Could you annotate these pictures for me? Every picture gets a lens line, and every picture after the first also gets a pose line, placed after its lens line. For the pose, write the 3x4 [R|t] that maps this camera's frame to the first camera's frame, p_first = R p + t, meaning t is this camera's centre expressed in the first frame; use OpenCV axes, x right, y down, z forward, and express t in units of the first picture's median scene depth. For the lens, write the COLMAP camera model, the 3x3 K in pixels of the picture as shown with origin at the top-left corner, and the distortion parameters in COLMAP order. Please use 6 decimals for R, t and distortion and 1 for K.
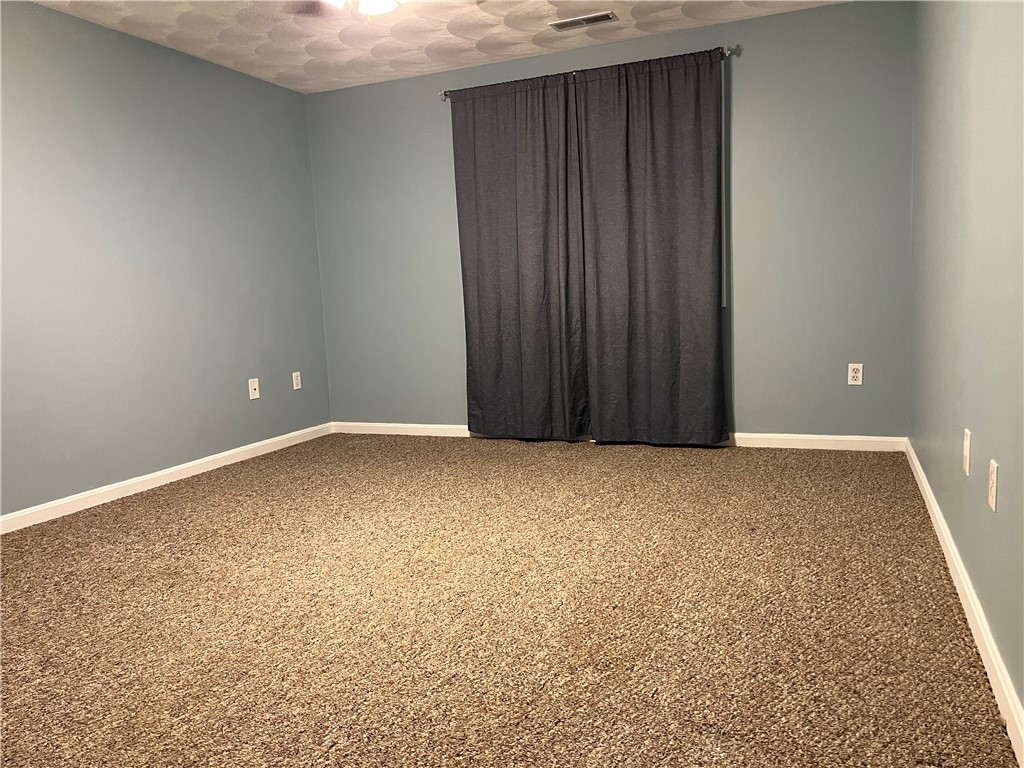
lens RADIAL K [[758.7, 0, 512.0], [0, 758.7, 384.0], [0, 0, 1]] dist [0.056074, -0.078607]
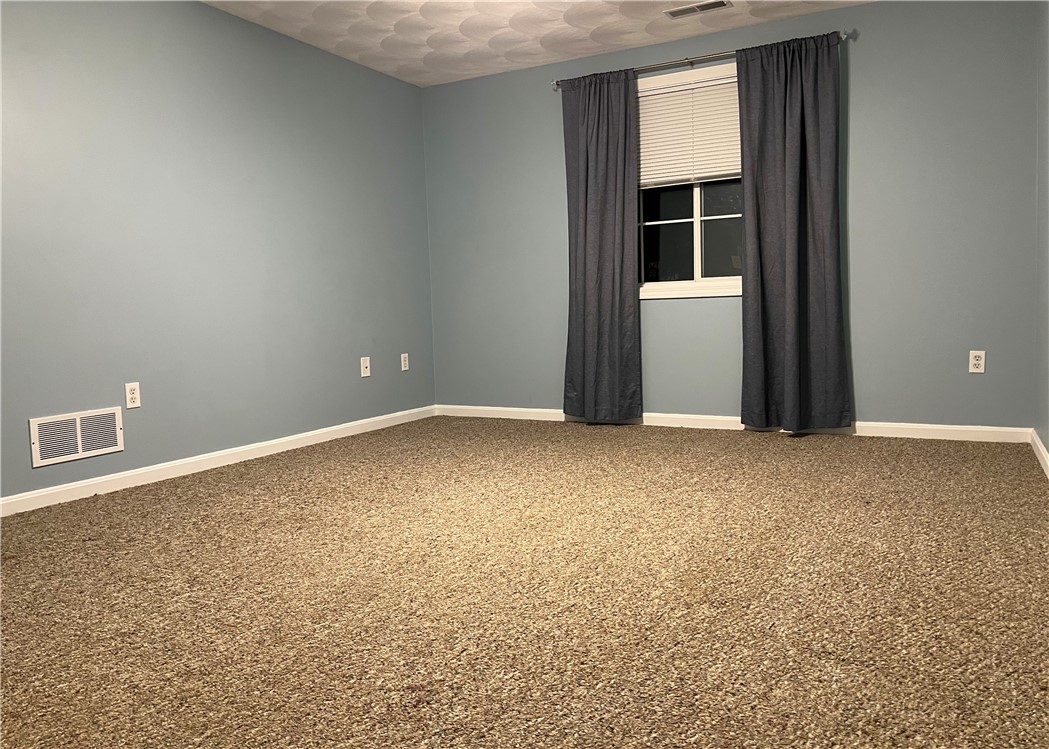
lens RADIAL K [[786.8, 0, 524.5], [0, 786.8, 374.5], [0, 0, 1]] dist [0.064608, -0.098010]
pose [[0.995397, 0.024037, -0.092773, -0.041009], [-0.027909, 0.998782, -0.040677, 0.094449], [0.091682, 0.043079, 0.994856, -0.078700]]
